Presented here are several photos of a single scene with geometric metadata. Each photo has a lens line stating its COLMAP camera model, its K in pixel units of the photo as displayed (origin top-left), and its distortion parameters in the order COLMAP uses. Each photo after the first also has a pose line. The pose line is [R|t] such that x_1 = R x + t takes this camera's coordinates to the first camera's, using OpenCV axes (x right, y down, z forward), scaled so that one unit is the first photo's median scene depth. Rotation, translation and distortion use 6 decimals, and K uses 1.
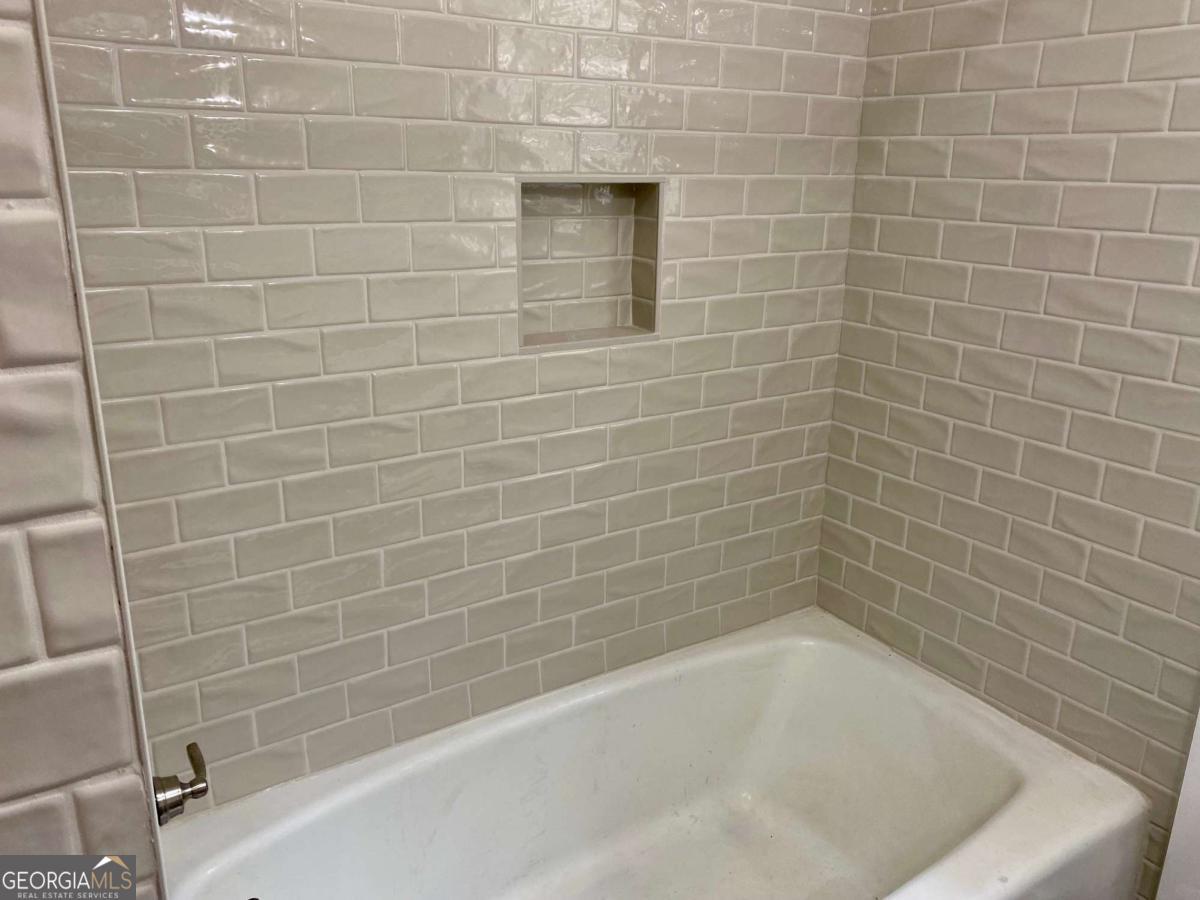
lens RADIAL K [[929.9, 0, 600.0], [0, 929.9, 450.0], [0, 0, 1]] dist [0.003403, 0.015946]
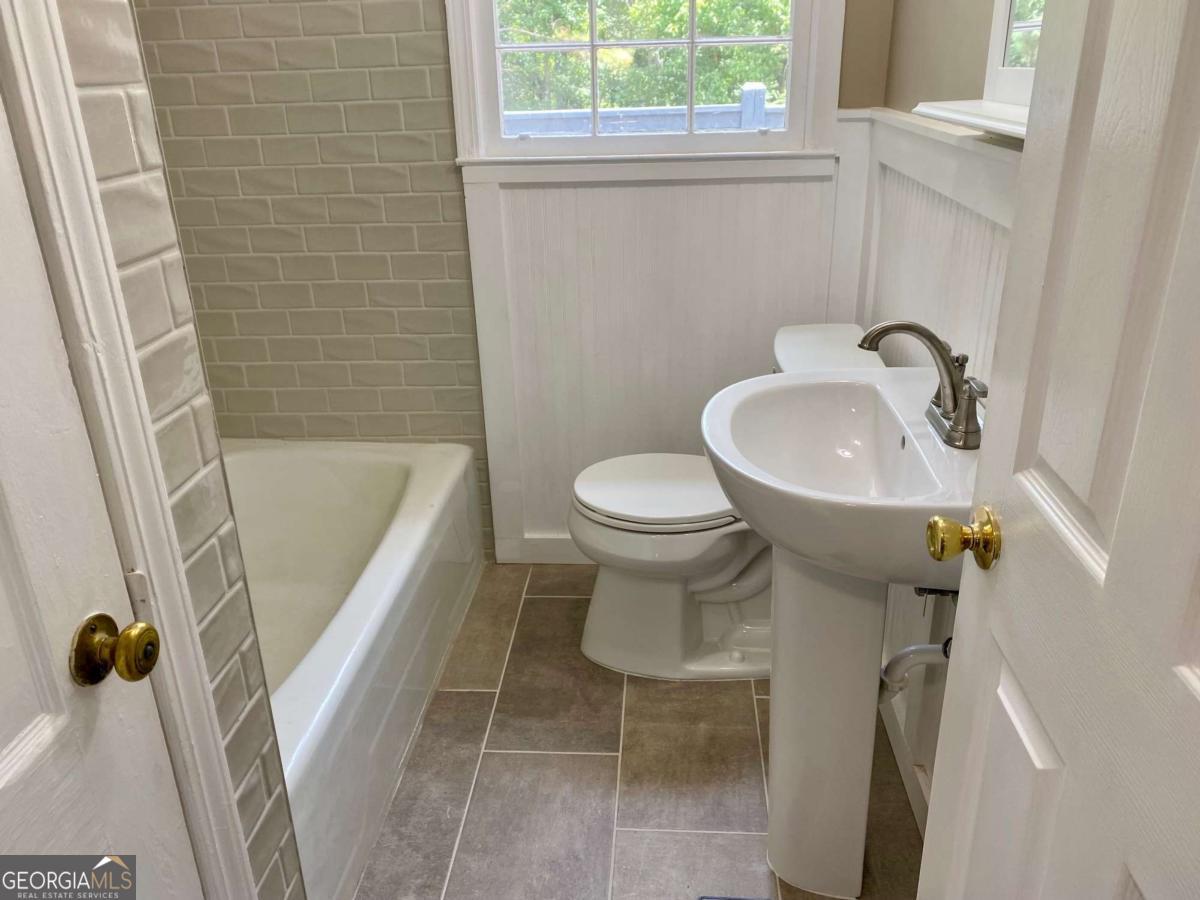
lens RADIAL K [[929.9, 0, 600.0], [0, 929.9, 450.0], [0, 0, 1]] dist [0.003403, 0.015946]
pose [[0.616237, -0.339205, 0.710769, -0.439676], [0.272211, 0.938609, 0.211931, 0.083939], [-0.739022, 0.062880, 0.670740, -0.273948]]
